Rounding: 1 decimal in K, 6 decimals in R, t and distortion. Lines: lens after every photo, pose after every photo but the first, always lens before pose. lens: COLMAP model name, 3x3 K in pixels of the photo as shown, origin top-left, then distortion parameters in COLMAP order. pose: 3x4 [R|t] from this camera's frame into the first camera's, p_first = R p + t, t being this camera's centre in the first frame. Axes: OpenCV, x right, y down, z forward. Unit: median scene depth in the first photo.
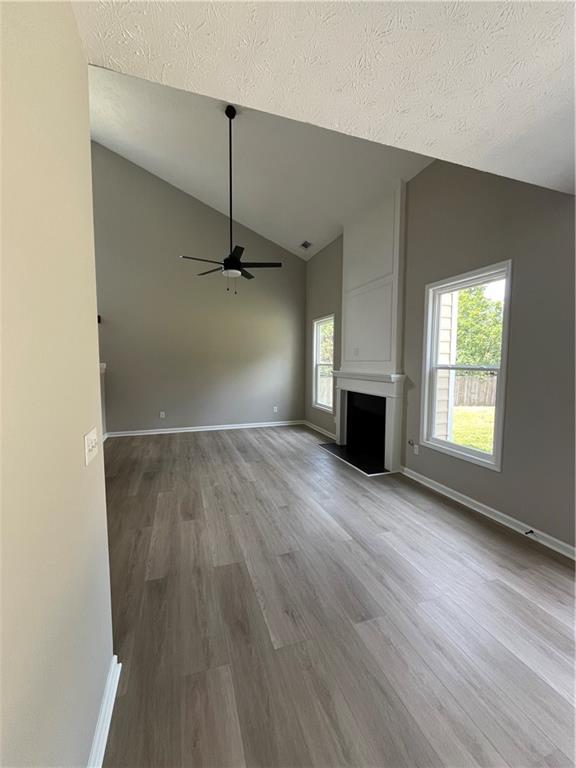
lens RADIAL K [[312.9, 0, 286.4], [0, 312.9, 380.8], [0, 0, 1]] dist [-0.002044, -0.000469]
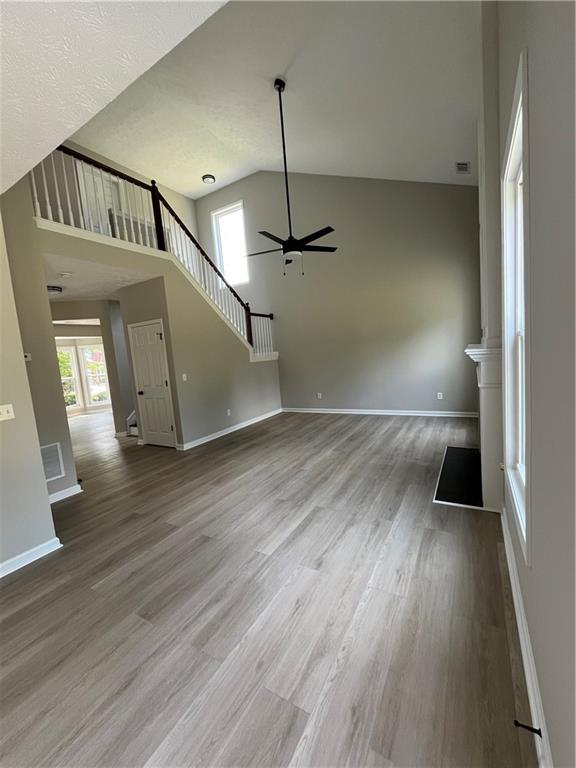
lens RADIAL K [[312.9, 0, 287.2], [0, 312.9, 382.2], [0, 0, 1]] dist [-0.002044, -0.000469]
pose [[0.644178, 0.014692, -0.764735, 0.576877], [0.040221, 0.997782, 0.053050, -0.002518], [0.763817, -0.064932, 0.642158, 0.343179]]
